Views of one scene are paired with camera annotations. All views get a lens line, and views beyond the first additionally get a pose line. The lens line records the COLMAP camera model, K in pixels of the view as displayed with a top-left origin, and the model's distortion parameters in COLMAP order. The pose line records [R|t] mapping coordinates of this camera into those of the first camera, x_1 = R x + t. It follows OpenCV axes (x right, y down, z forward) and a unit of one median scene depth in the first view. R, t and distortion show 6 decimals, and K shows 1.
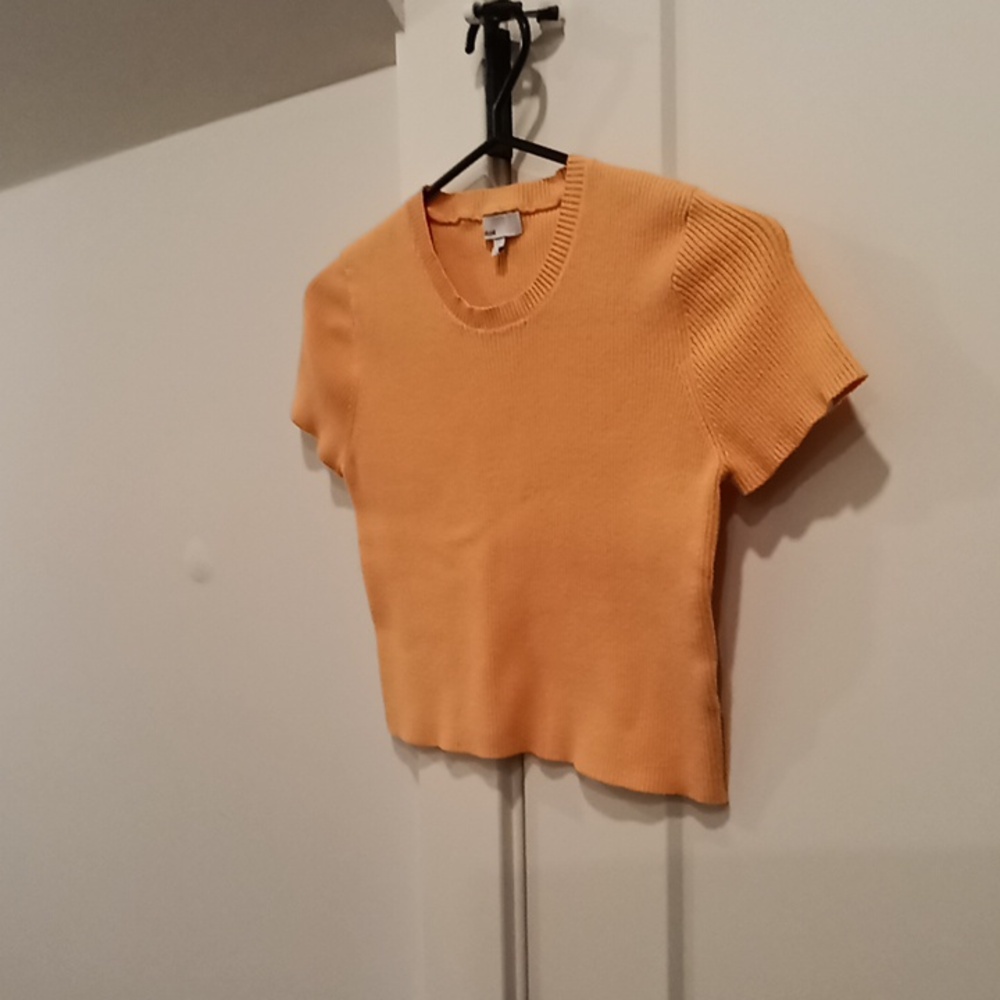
lens RADIAL K [[992.9, 0, 500.0], [0, 992.9, 500.0], [0, 0, 1]] dist [0.144595, -0.401481]
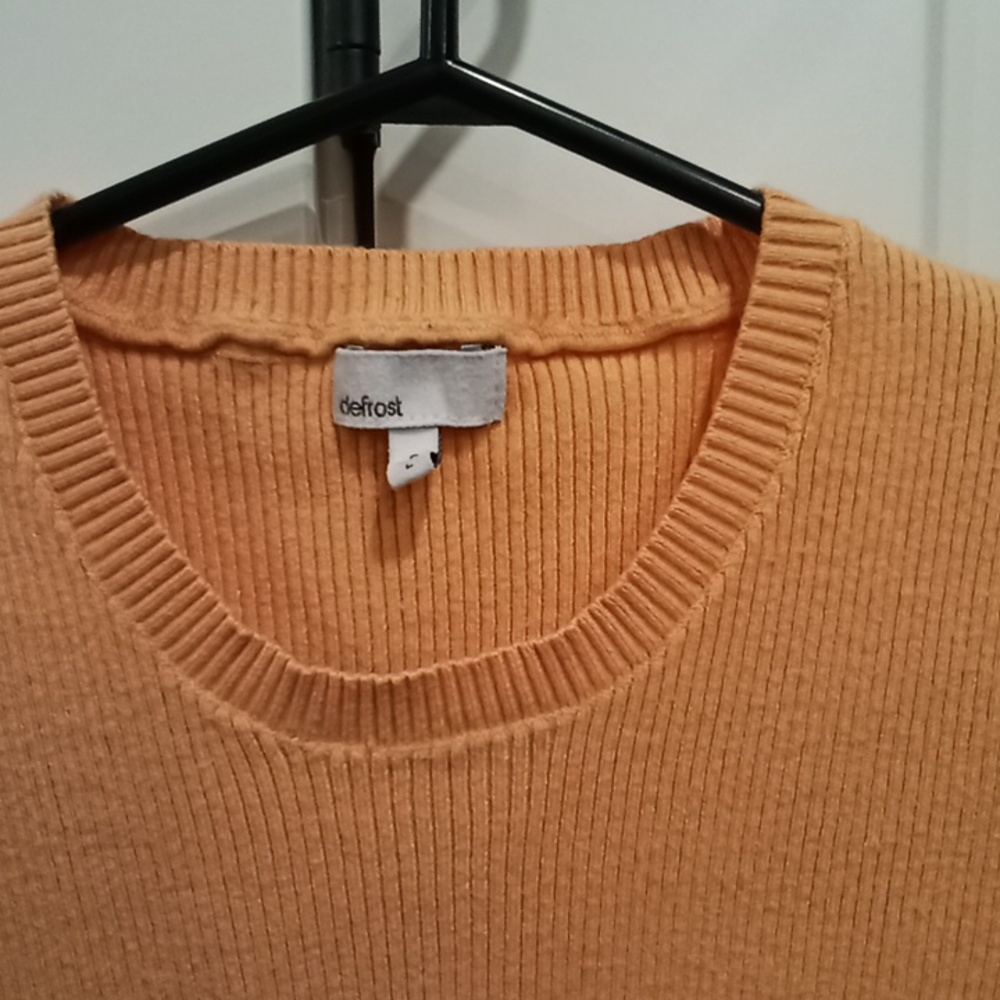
lens RADIAL K [[992.9, 0, 500.0], [0, 992.9, 500.0], [0, 0, 1]] dist [0.144595, -0.401481]
pose [[0.744325, -0.052165, 0.665777, -0.175774], [0.064570, 0.997895, 0.006000, -0.248512], [-0.664689, 0.038524, 0.746126, 0.797270]]
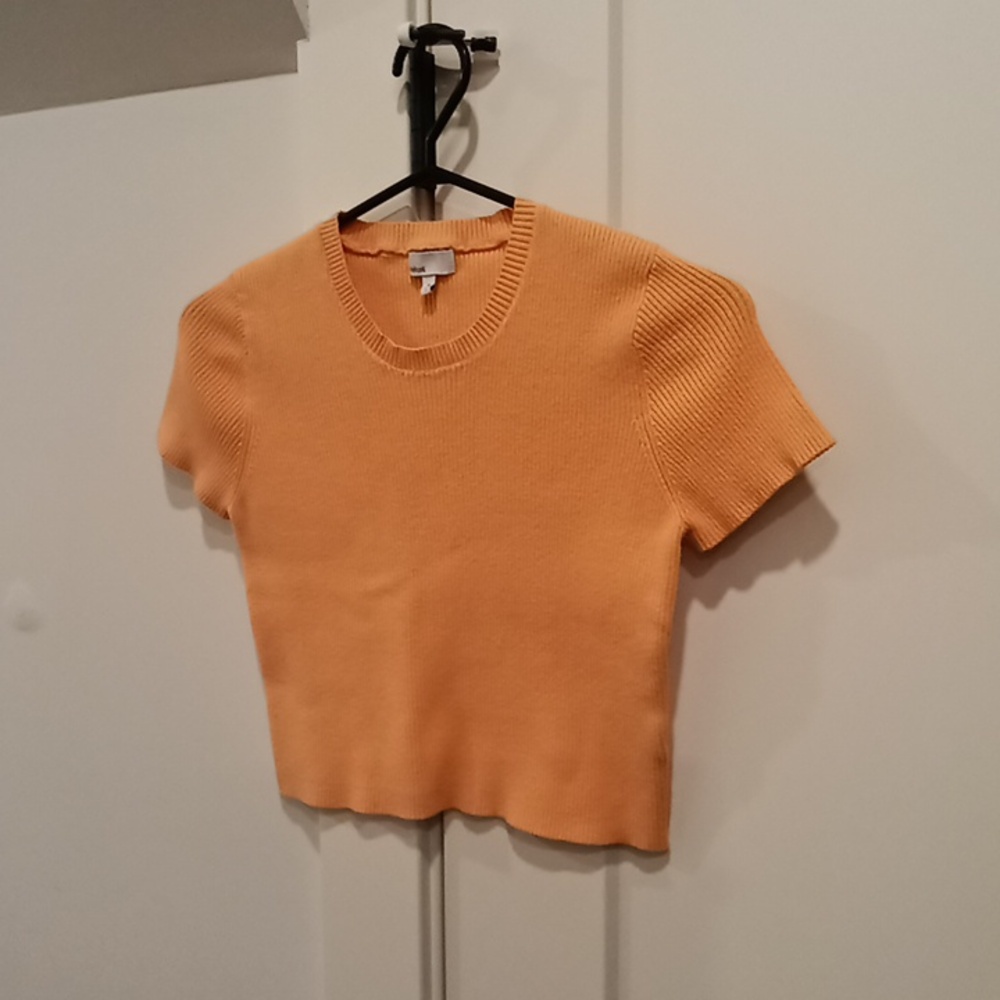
lens RADIAL K [[992.9, 0, 500.0], [0, 992.9, 500.0], [0, 0, 1]] dist [0.144595, -0.401481]
pose [[0.964106, -0.014496, 0.265122, -0.195266], [0.009243, 0.999736, 0.021050, -0.070438], [-0.265357, -0.017844, 0.963985, 0.068028]]
